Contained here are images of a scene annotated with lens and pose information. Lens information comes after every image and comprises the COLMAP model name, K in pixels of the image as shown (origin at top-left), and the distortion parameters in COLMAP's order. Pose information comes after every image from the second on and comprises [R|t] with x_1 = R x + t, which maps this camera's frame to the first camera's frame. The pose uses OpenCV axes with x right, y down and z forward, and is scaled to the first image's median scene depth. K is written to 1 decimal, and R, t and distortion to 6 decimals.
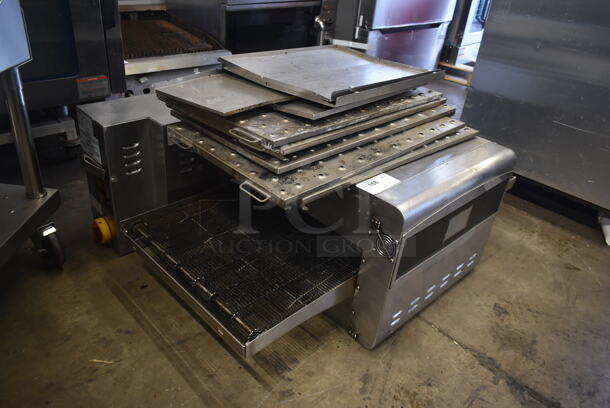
lens RADIAL K [[468.9, 0, 305.0], [0, 468.9, 204.0], [0, 0, 1]] dist [-0.011295, -0.004546]
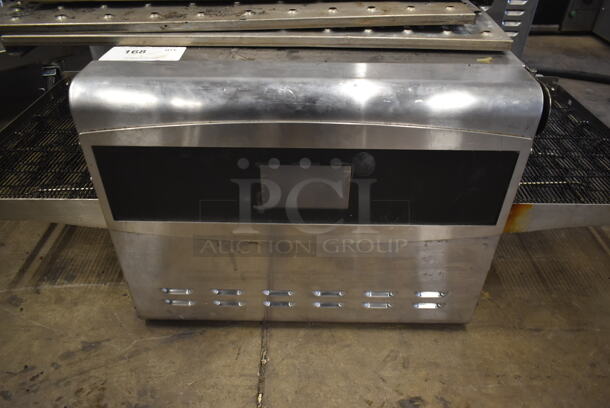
lens RADIAL K [[466.3, 0, 306.5], [0, 466.3, 203.7], [0, 0, 1]] dist [-0.011531, -0.004077]
pose [[0.707898, 0.350634, -0.613136, 0.652070], [-0.310510, 0.934185, 0.175732, -0.031203], [0.634400, 0.065985, 0.770183, 0.633111]]
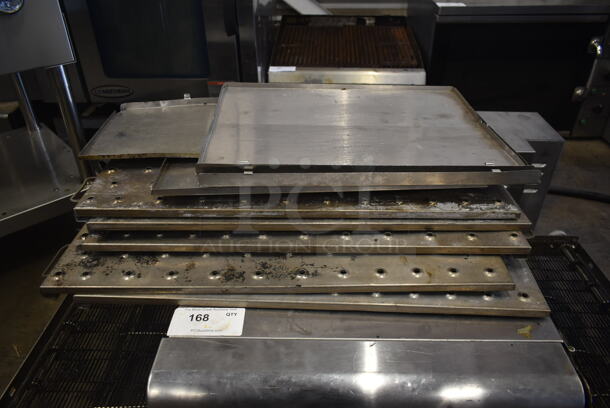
lens RADIAL K [[466.3, 0, 306.5], [0, 466.3, 203.7], [0, 0, 1]] dist [-0.011531, -0.004077]
pose [[0.703588, 0.310954, -0.638961, 0.544148], [-0.306413, 0.944045, 0.122020, -0.281191], [0.641151, 0.109934, 0.759500, 0.540412]]
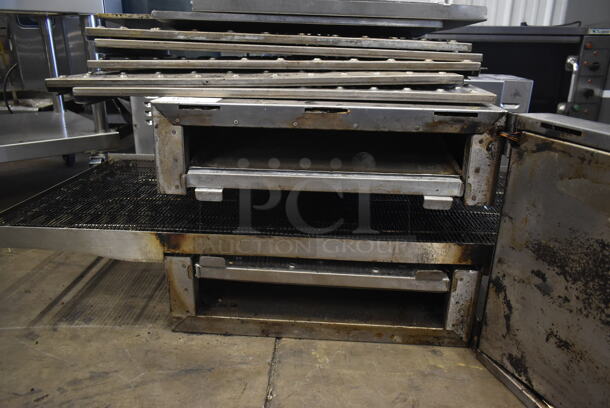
lens RADIAL K [[465.0, 0, 305.0], [0, 465.0, 204.0], [0, 0, 1]] dist [-0.011406, -0.000194]
pose [[0.671056, 0.171903, -0.721203, 0.729708], [-0.341802, 0.934939, -0.095188, 0.097492], [0.657918, 0.310385, 0.686153, 0.625067]]
